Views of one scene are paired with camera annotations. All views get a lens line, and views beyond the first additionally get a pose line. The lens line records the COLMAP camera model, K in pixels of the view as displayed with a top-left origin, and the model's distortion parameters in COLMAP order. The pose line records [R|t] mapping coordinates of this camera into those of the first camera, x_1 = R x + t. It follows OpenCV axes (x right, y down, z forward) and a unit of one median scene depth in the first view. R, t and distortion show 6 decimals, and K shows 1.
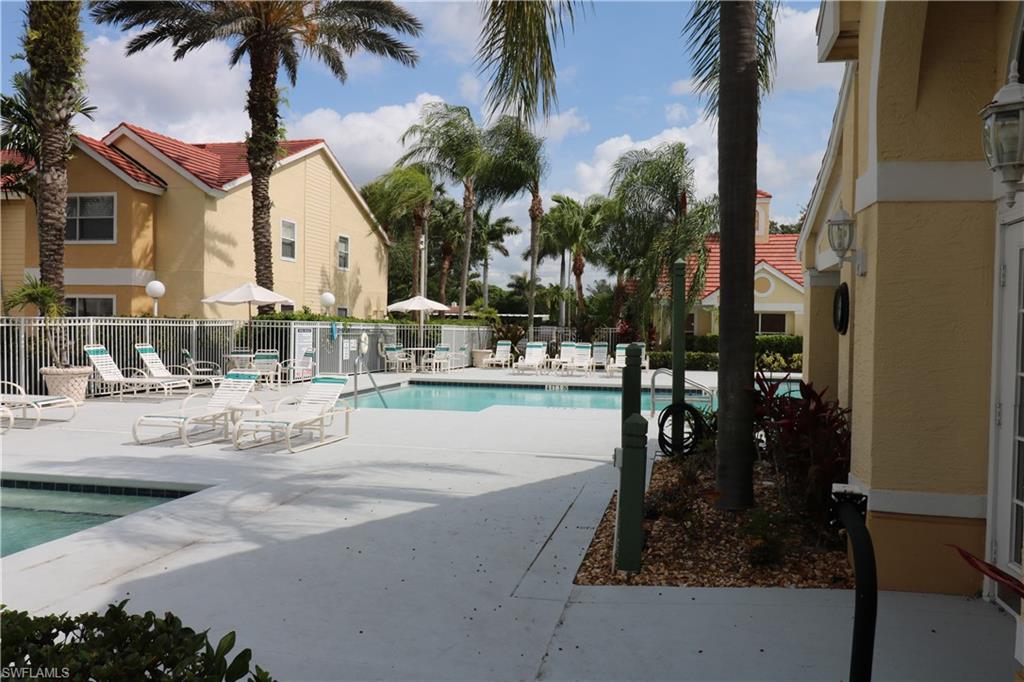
lens RADIAL K [[801.6, 0, 512.1], [0, 801.6, 341.7], [0, 0, 1]] dist [0.007620, -0.010137]
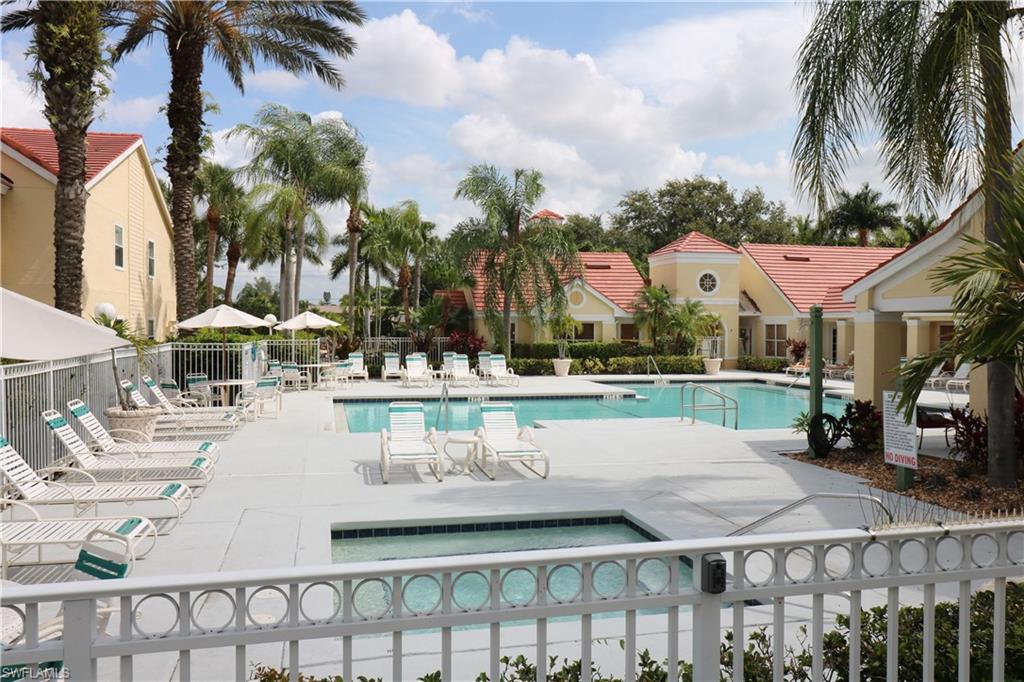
lens RADIAL K [[801.6, 0, 515.2], [0, 801.6, 341.8], [0, 0, 1]] dist [0.007620, -0.010137]
pose [[0.906276, -0.020666, 0.422180, -0.329226], [0.019285, 0.999786, 0.007542, -0.024976], [-0.422245, 0.001306, 0.906481, 0.003829]]
